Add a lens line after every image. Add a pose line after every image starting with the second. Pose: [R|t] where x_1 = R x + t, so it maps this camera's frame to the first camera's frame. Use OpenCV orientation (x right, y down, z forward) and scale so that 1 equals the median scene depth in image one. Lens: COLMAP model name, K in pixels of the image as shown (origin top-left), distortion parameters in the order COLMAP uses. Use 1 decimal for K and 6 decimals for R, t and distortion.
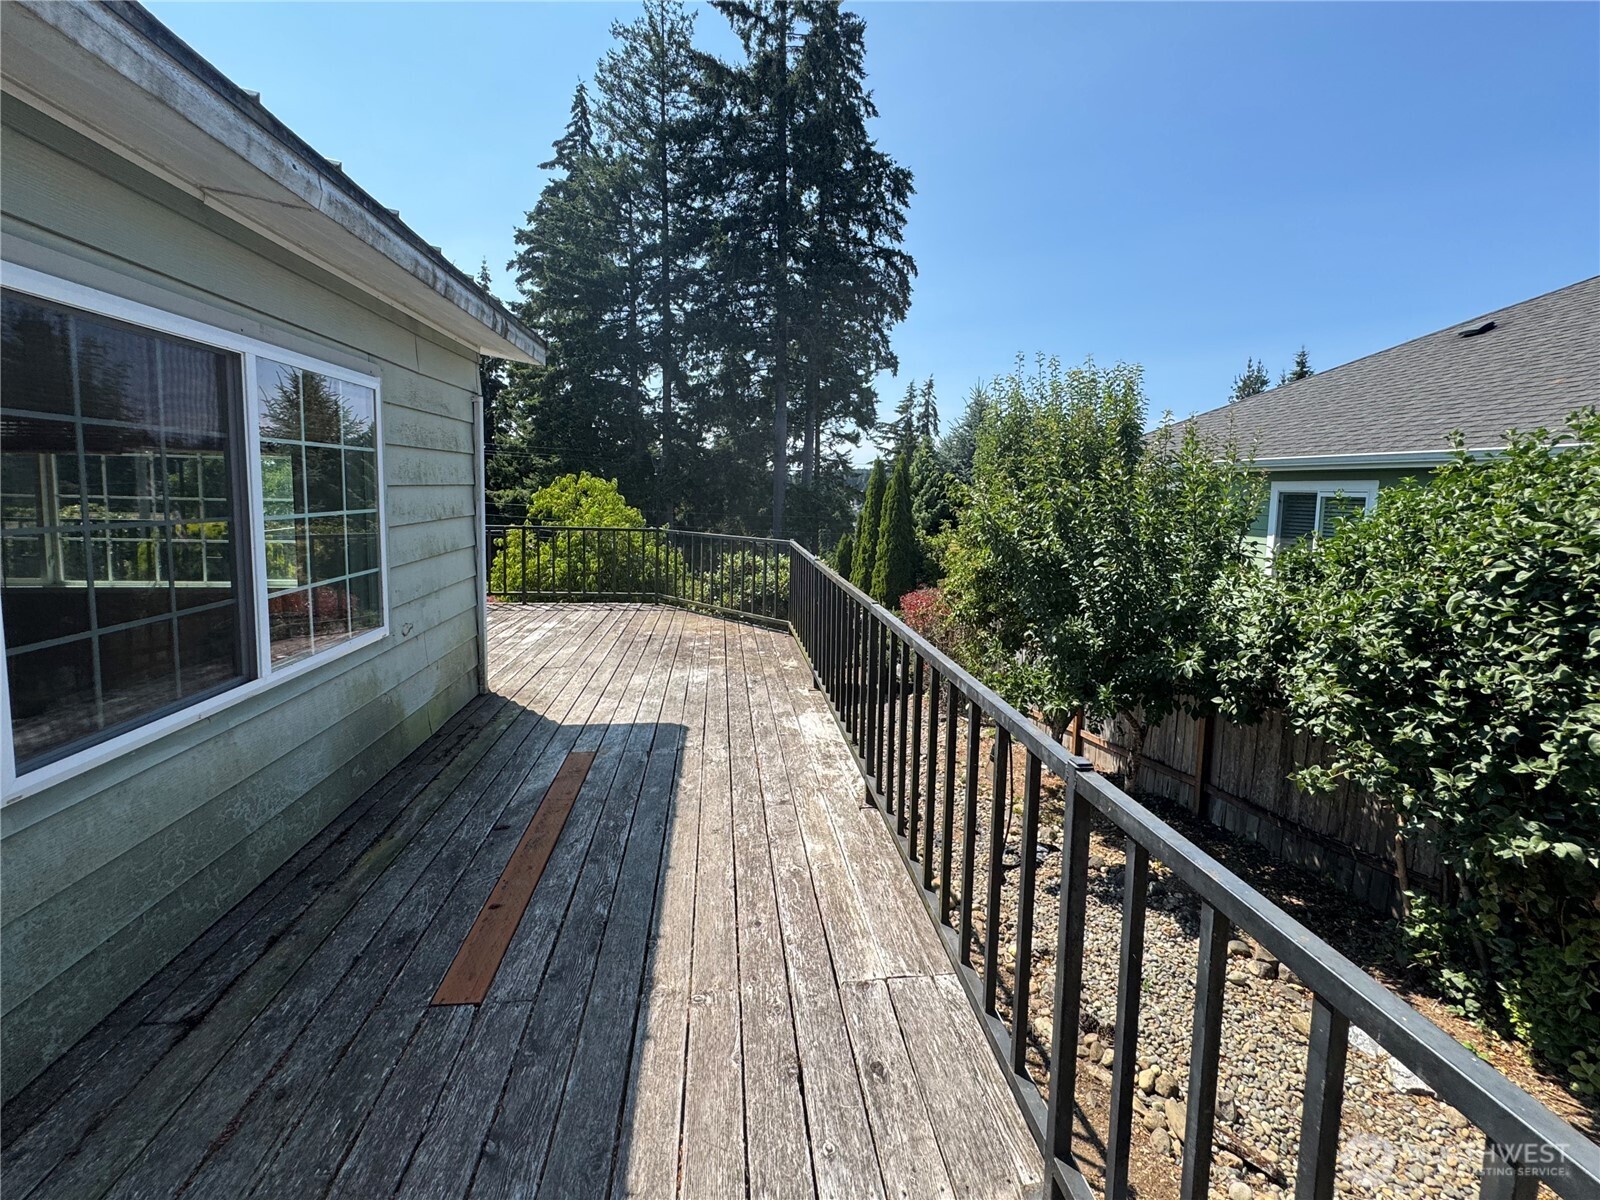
lens RADIAL K [[925.2, 0, 800.0], [0, 925.2, 600.0], [0, 0, 1]] dist [0.001784, 0.000049]
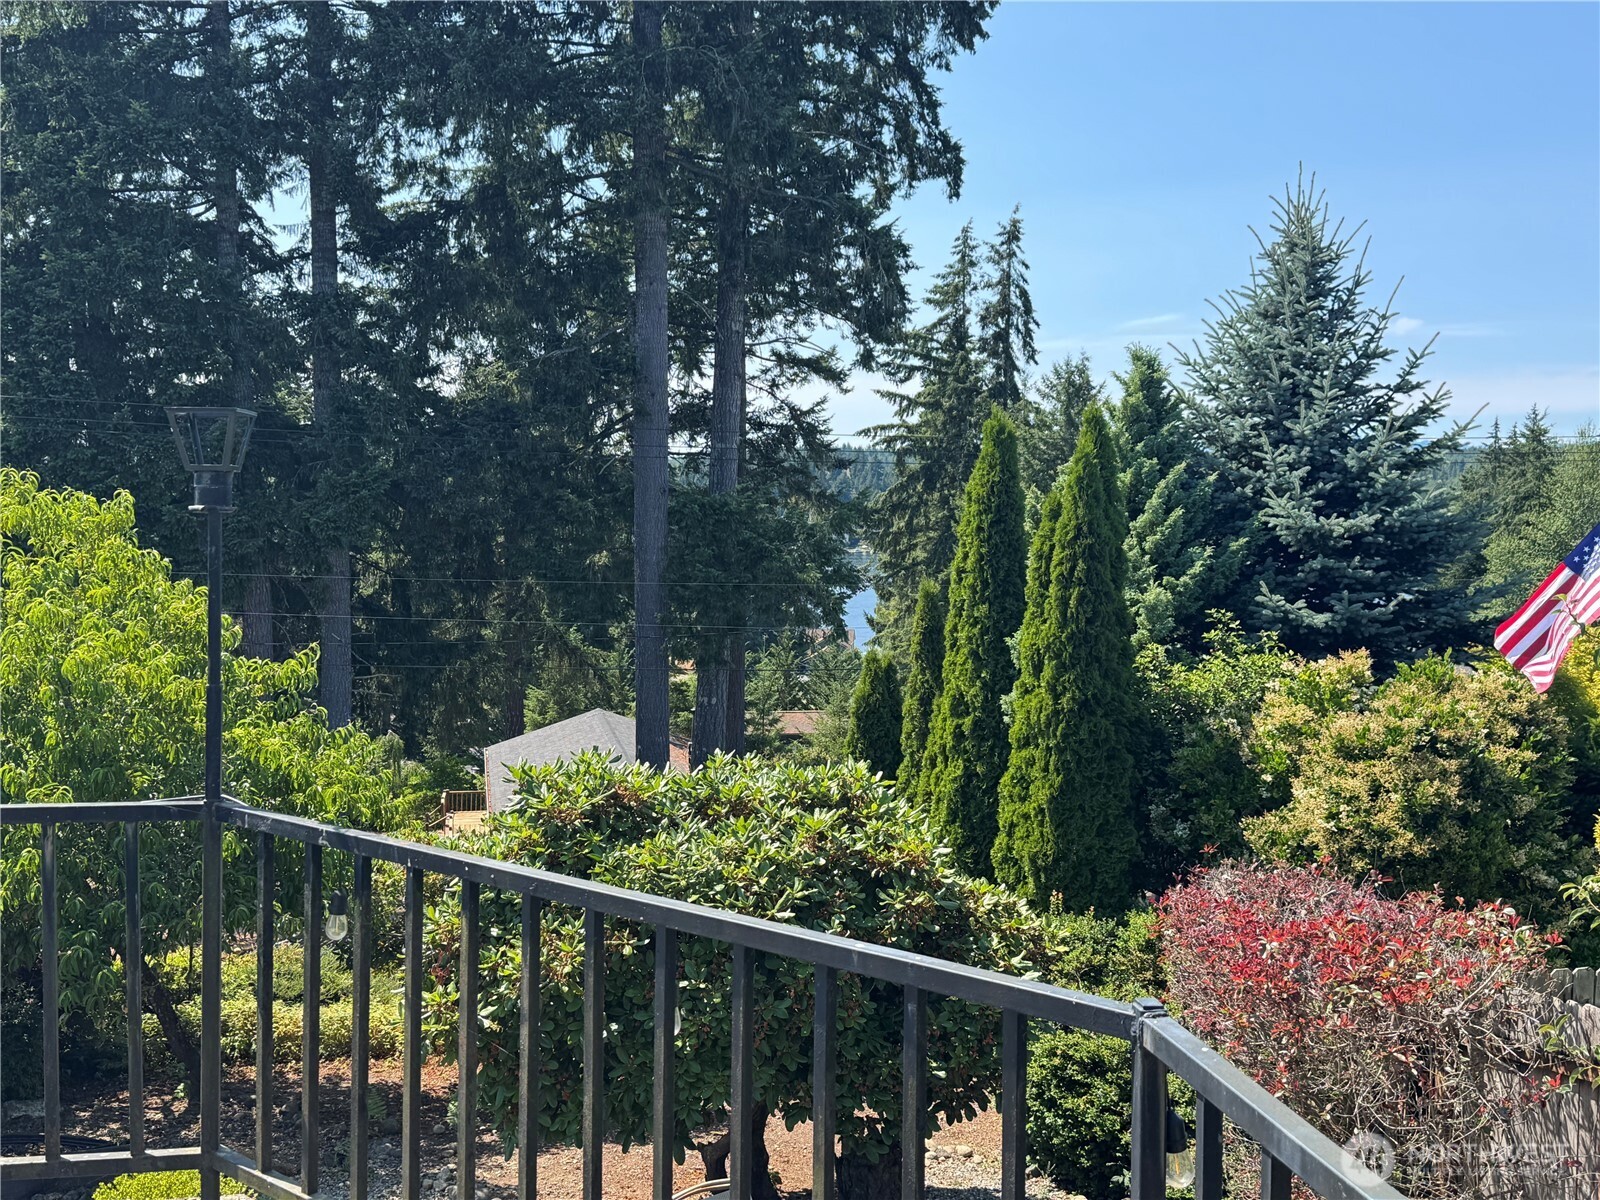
lens RADIAL K [[1612.7, 0, 800.0], [0, 1612.7, 600.0], [0, 0, 1]] dist [0.184963, -0.491618]
pose [[0.992629, -0.020810, 0.119394, -0.040052], [0.025757, 0.998866, -0.040044, -0.054732], [-0.118425, 0.042824, 0.992039, 0.356017]]
